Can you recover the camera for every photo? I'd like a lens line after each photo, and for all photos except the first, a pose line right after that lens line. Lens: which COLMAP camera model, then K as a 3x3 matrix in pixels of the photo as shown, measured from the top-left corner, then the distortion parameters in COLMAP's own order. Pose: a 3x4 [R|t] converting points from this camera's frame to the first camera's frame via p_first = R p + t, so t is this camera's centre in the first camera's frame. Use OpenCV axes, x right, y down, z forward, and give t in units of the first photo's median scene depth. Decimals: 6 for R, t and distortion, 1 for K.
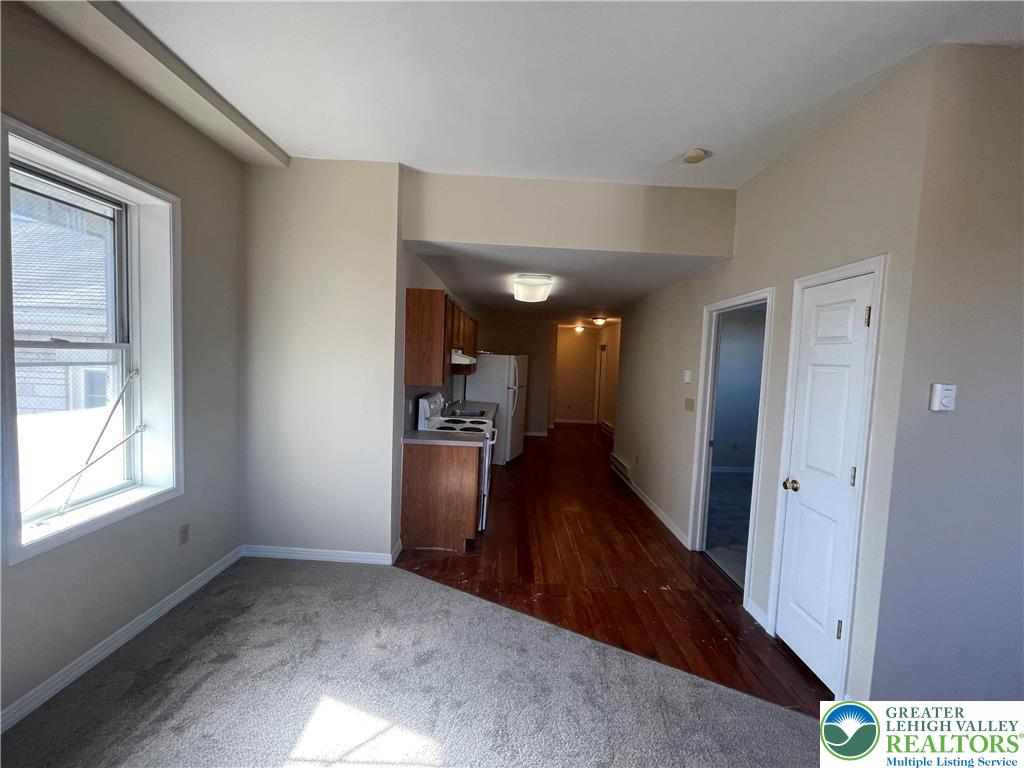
lens RADIAL K [[414.8, 0, 508.7], [0, 414.8, 379.2], [0, 0, 1]] dist [-0.009864, 0.000544]
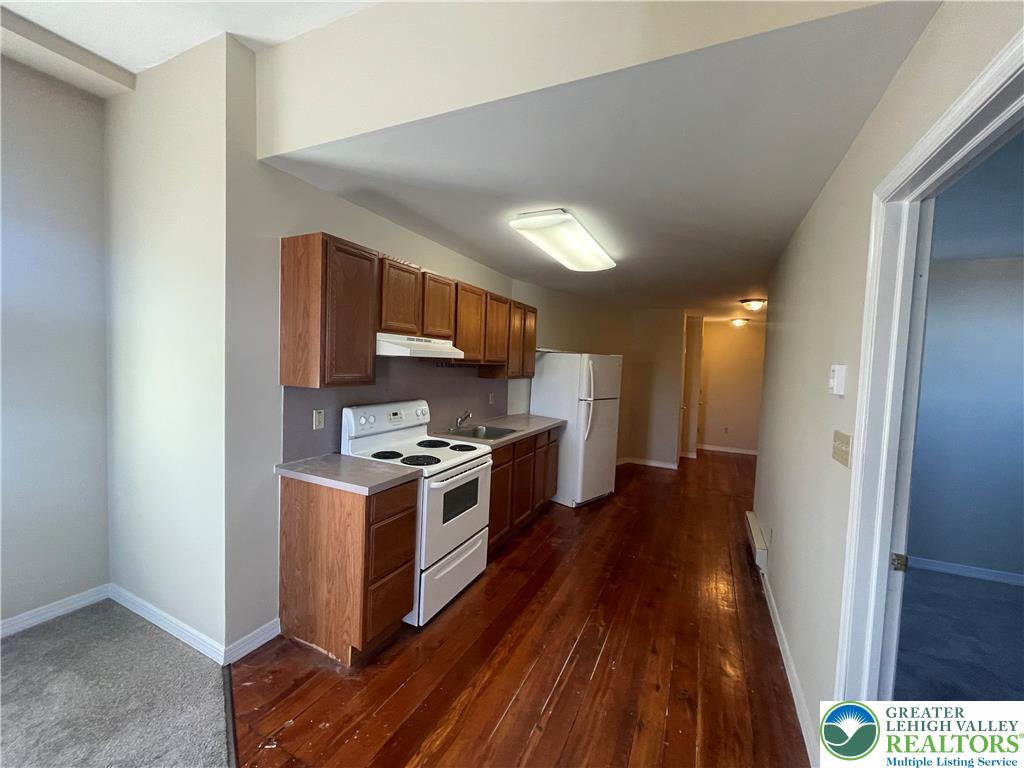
lens RADIAL K [[414.8, 0, 507.6], [0, 414.8, 381.6], [0, 0, 1]] dist [-0.009864, 0.000544]
pose [[0.903884, 0.011610, -0.427620, 0.353201], [-0.022057, 0.999567, -0.019485, 0.012279], [0.427209, 0.027044, 0.903748, 0.556816]]
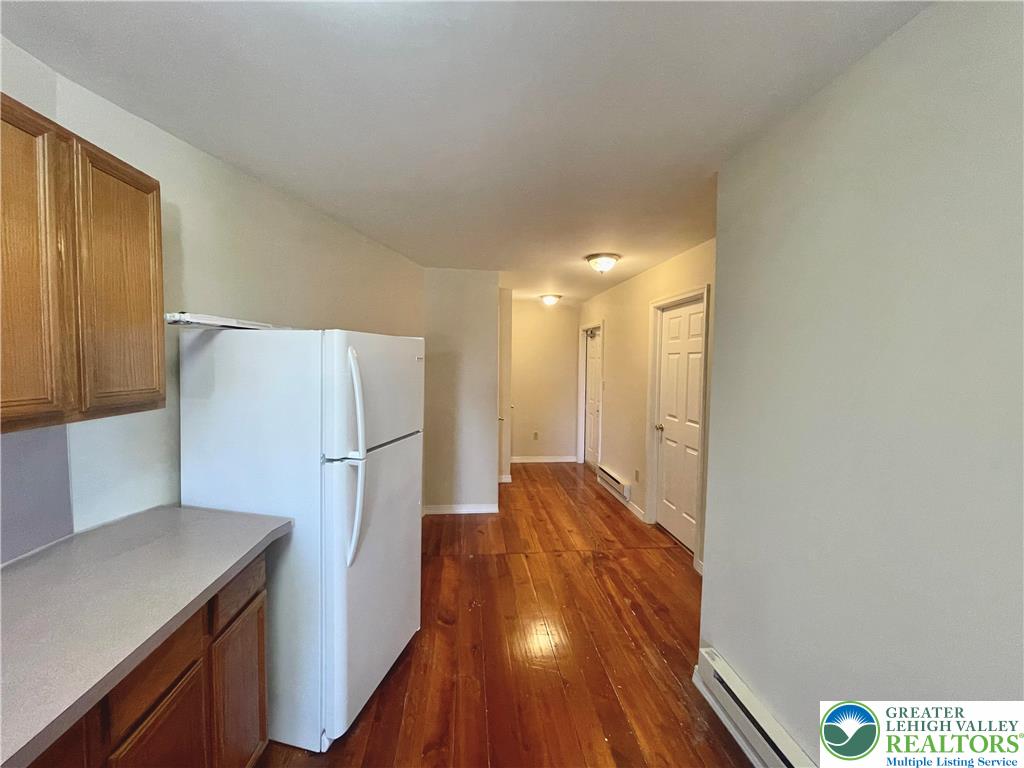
lens RADIAL K [[414.8, 0, 509.4], [0, 414.8, 378.5], [0, 0, 1]] dist [-0.009864, 0.000544]
pose [[0.993857, -0.031789, 0.106010, 0.158580], [0.032244, 0.999477, -0.002587, -0.044755], [-0.105872, 0.005989, 0.994362, 1.355328]]
